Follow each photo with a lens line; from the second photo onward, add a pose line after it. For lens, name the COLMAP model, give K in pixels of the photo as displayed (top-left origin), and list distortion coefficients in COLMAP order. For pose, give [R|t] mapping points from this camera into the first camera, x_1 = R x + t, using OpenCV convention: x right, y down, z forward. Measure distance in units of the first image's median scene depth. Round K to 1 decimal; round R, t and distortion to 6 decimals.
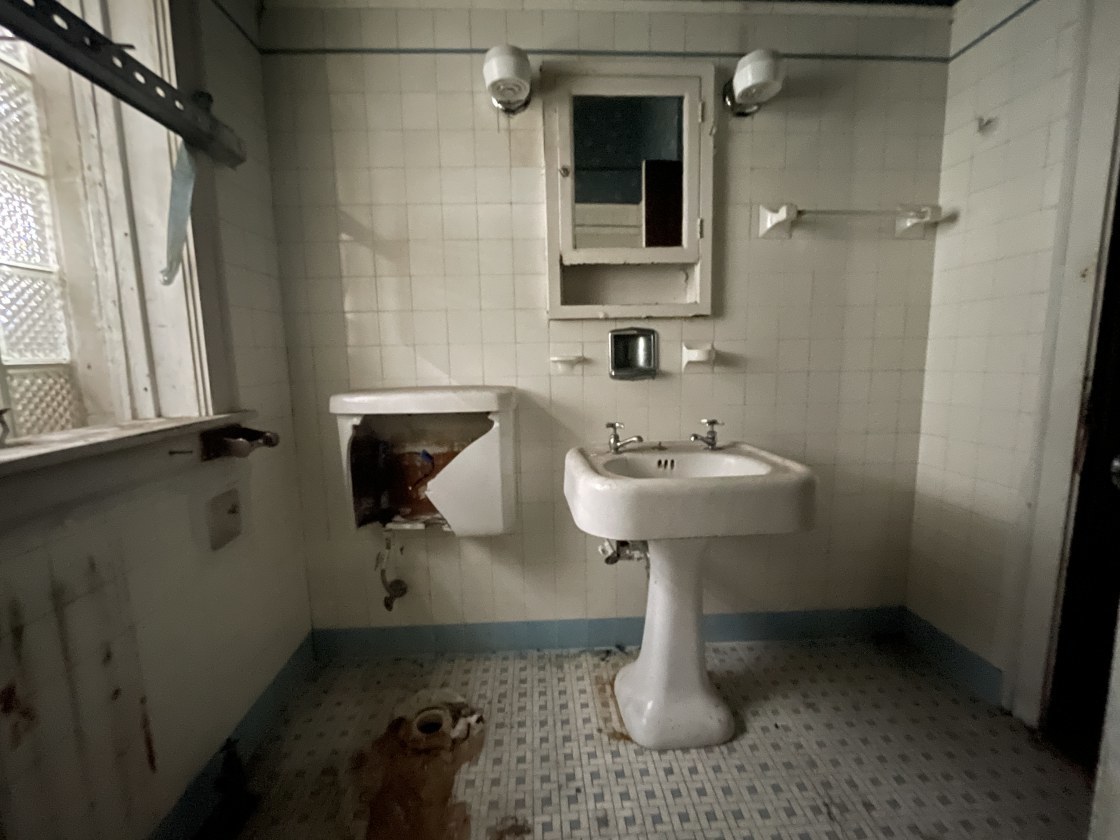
lens RADIAL K [[469.7, 0, 560.0], [0, 469.7, 420.0], [0, 0, 1]] dist [0.000180, -0.000074]
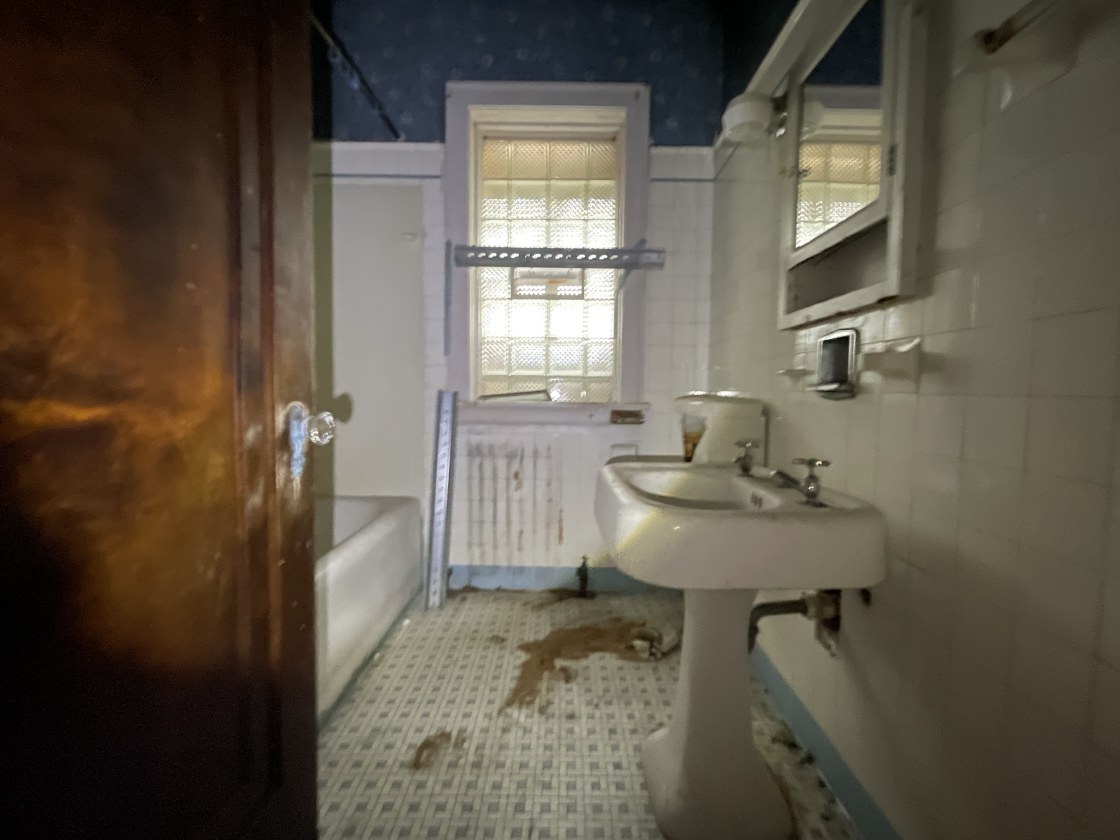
lens RADIAL K [[469.7, 0, 560.0], [0, 469.7, 420.0], [0, 0, 1]] dist [0.000180, -0.000074]
pose [[-0.050148, 0.083369, -0.995256, 1.234546], [-0.142510, 0.985716, 0.089751, -0.075644], [0.988522, 0.146335, -0.037551, 0.827705]]
